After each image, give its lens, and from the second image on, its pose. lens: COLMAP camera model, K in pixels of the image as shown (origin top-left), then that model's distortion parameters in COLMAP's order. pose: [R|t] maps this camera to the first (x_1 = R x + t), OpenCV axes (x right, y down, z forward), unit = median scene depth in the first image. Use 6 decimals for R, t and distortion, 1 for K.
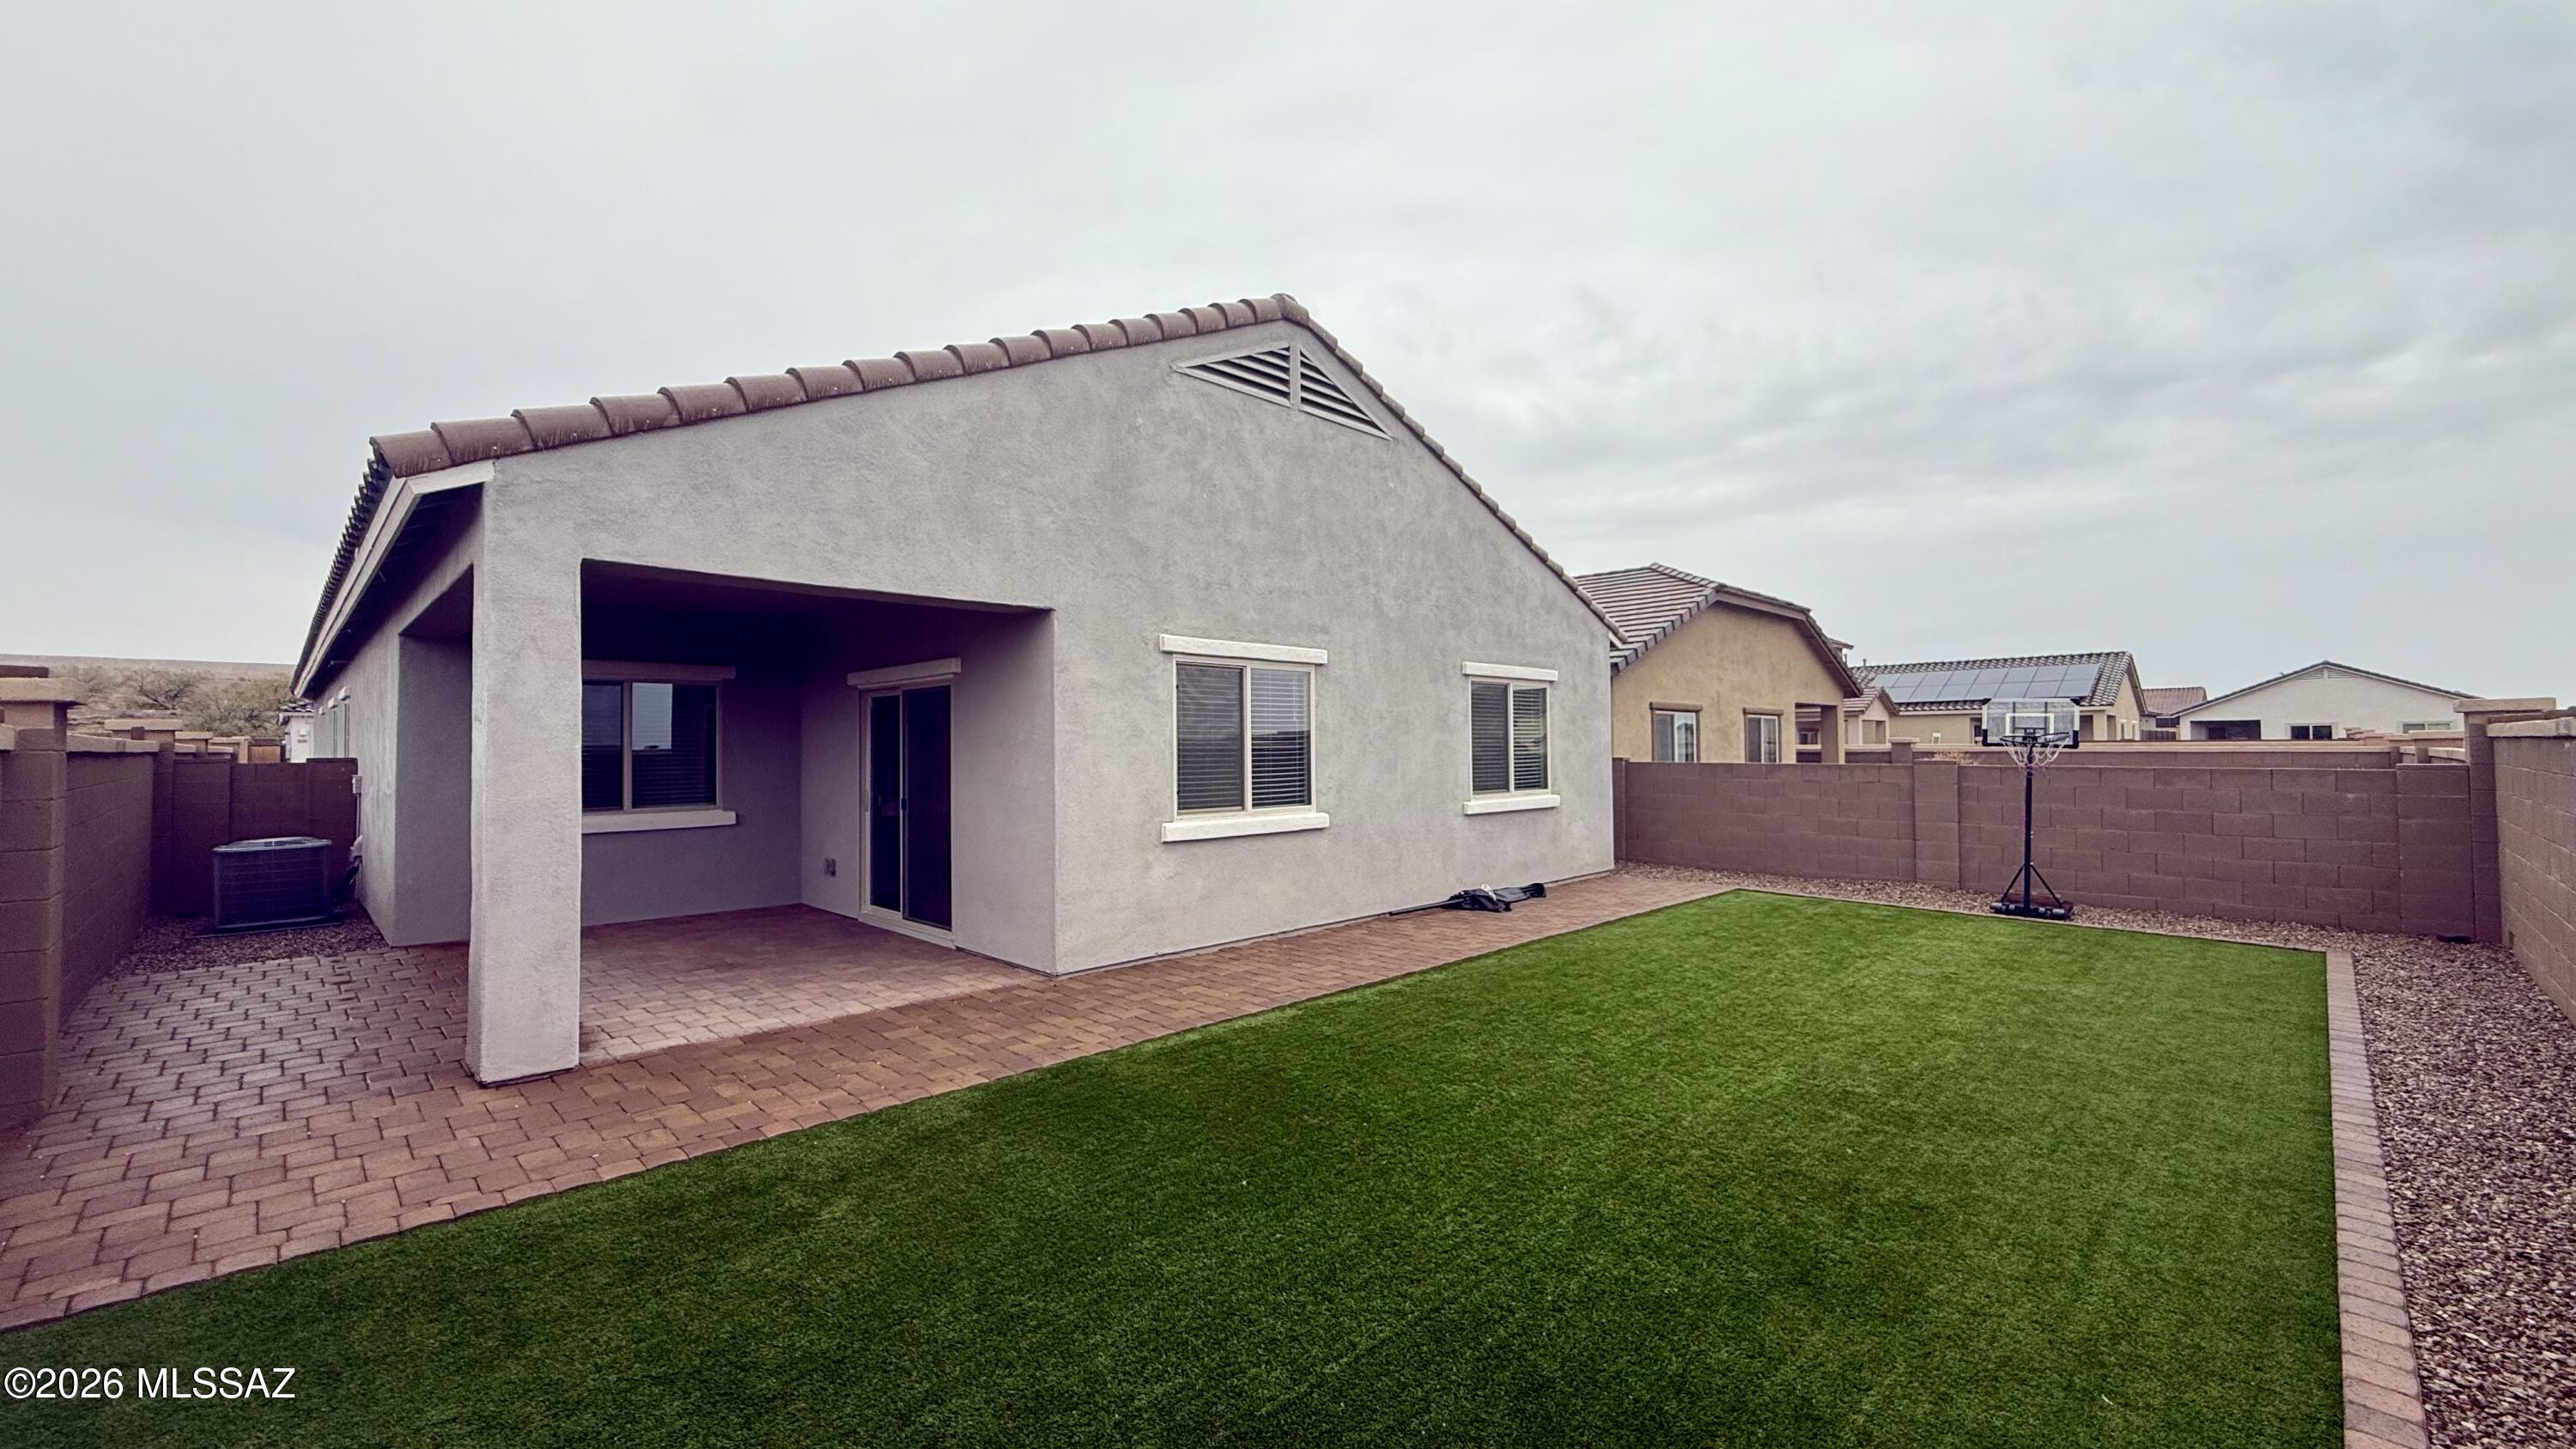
lens RADIAL K [[1025.4, 0, 1288.0], [0, 1025.4, 724.5], [0, 0, 1]] dist [-0.001339, 0.000007]
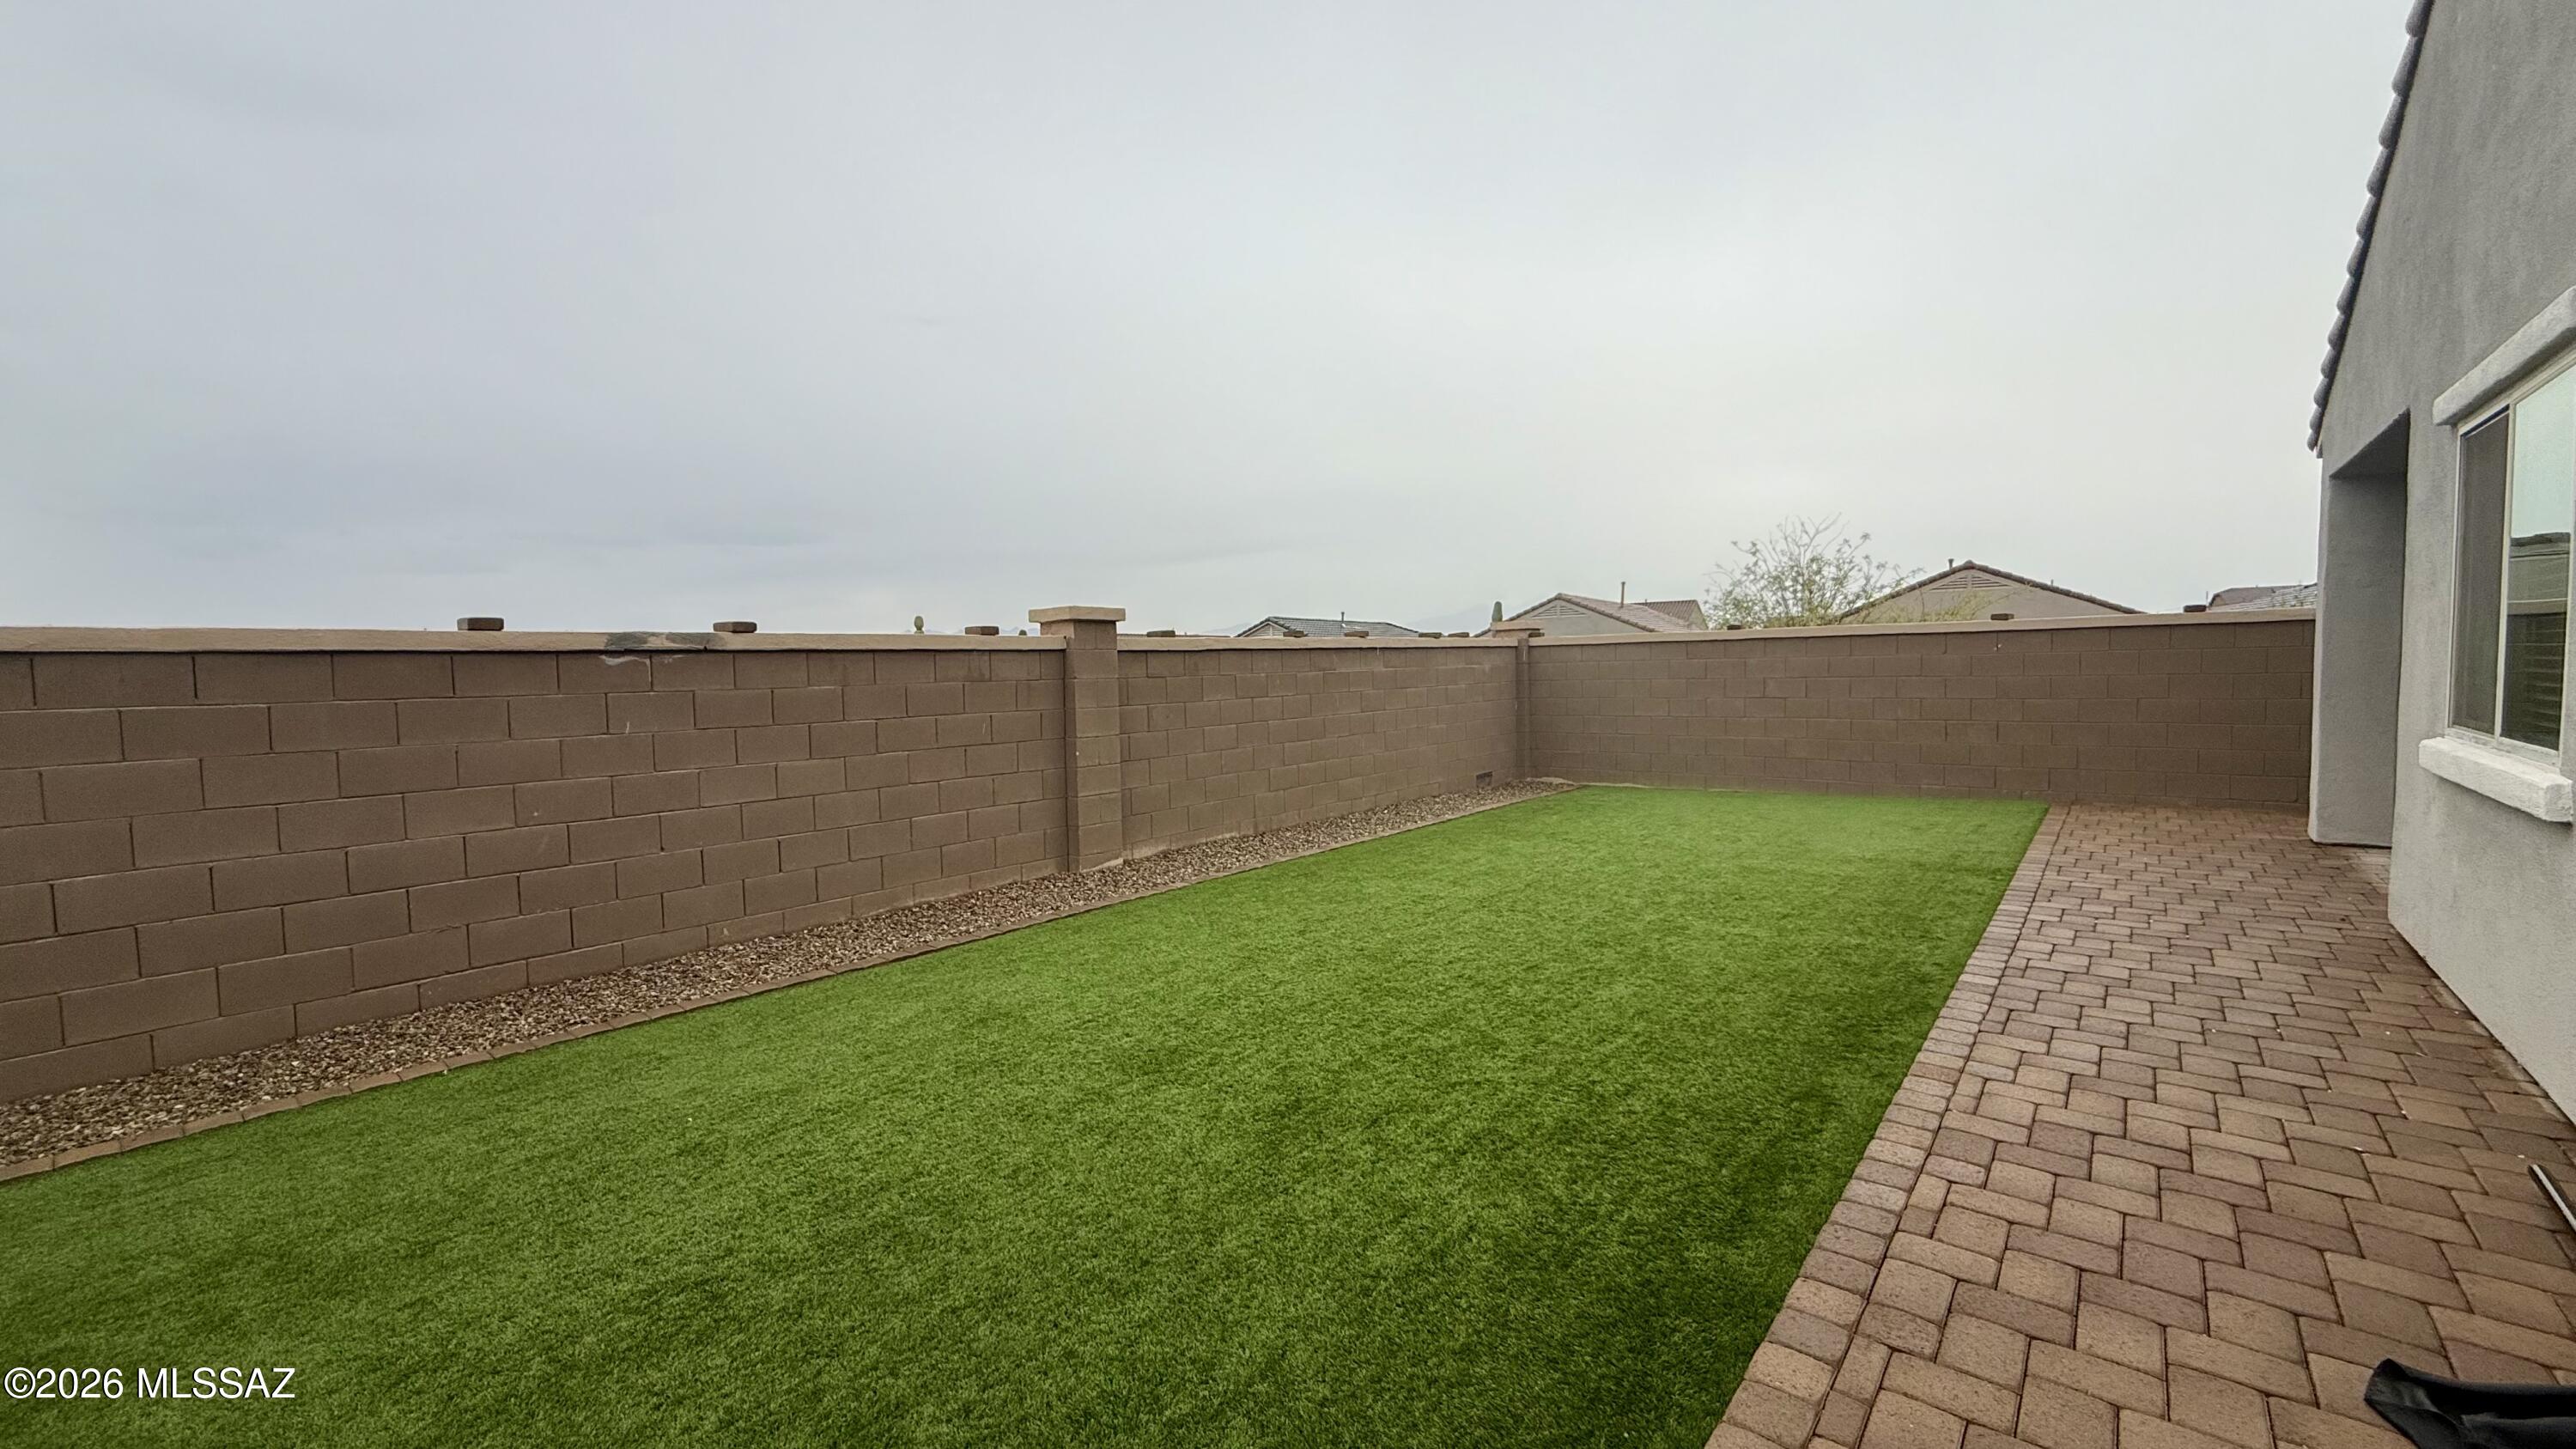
lens RADIAL K [[1022.9, 0, 1288.0], [0, 1022.9, 724.5], [0, 0, 1]] dist [0.013379, 0.000012]
pose [[-0.994232, 0.035686, -0.101139, 0.512587], [0.031949, 0.998754, 0.038333, 0.042172], [0.102380, 0.034881, -0.994134, 1.363440]]
